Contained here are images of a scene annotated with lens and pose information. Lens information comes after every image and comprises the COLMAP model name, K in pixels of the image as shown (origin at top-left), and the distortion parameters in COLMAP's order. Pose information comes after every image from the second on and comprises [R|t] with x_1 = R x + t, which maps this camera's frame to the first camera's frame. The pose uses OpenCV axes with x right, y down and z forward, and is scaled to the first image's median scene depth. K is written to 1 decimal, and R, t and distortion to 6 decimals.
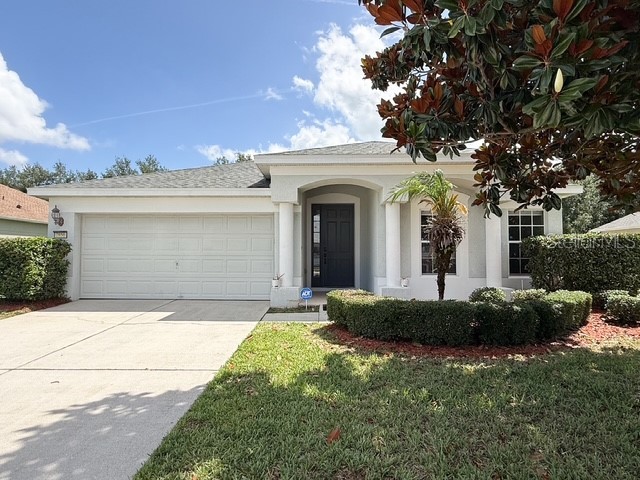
lens RADIAL K [[362.1, 0, 318.1], [0, 362.1, 243.8], [0, 0, 1]] dist [-0.001484, -0.000846]
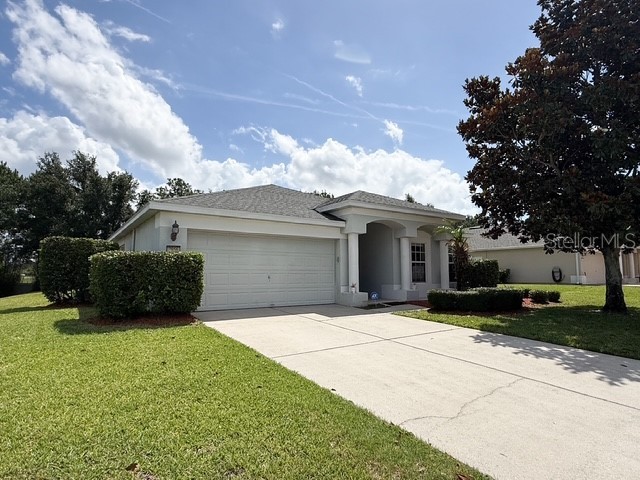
lens RADIAL K [[362.1, 0, 321.2], [0, 362.1, 237.8], [0, 0, 1]] dist [-0.001484, -0.000846]
pose [[0.815002, 0.054593, 0.576880, -1.019123], [-0.020162, 0.997621, -0.065926, 0.001832], [-0.579107, 0.042099, 0.814164, -0.085217]]
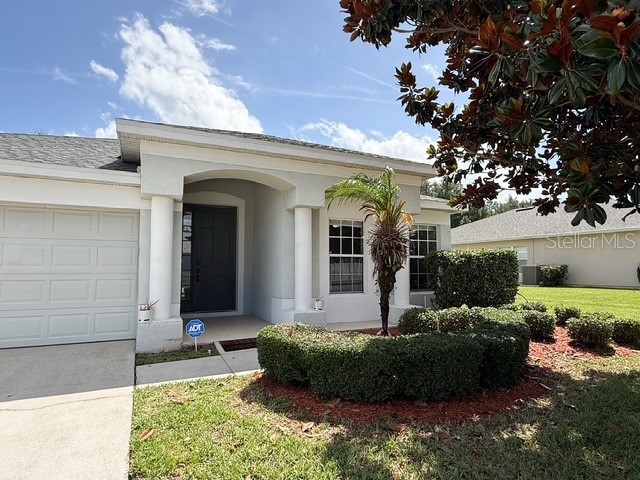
lens RADIAL K [[362.1, 0, 313.9], [0, 362.1, 246.7], [0, 0, 1]] dist [-0.001484, -0.000846]
pose [[0.889127, 0.022276, 0.457118, -0.144464], [-0.014473, 0.999684, -0.020564, -0.008443], [-0.457432, 0.011668, 0.889168, 0.256001]]
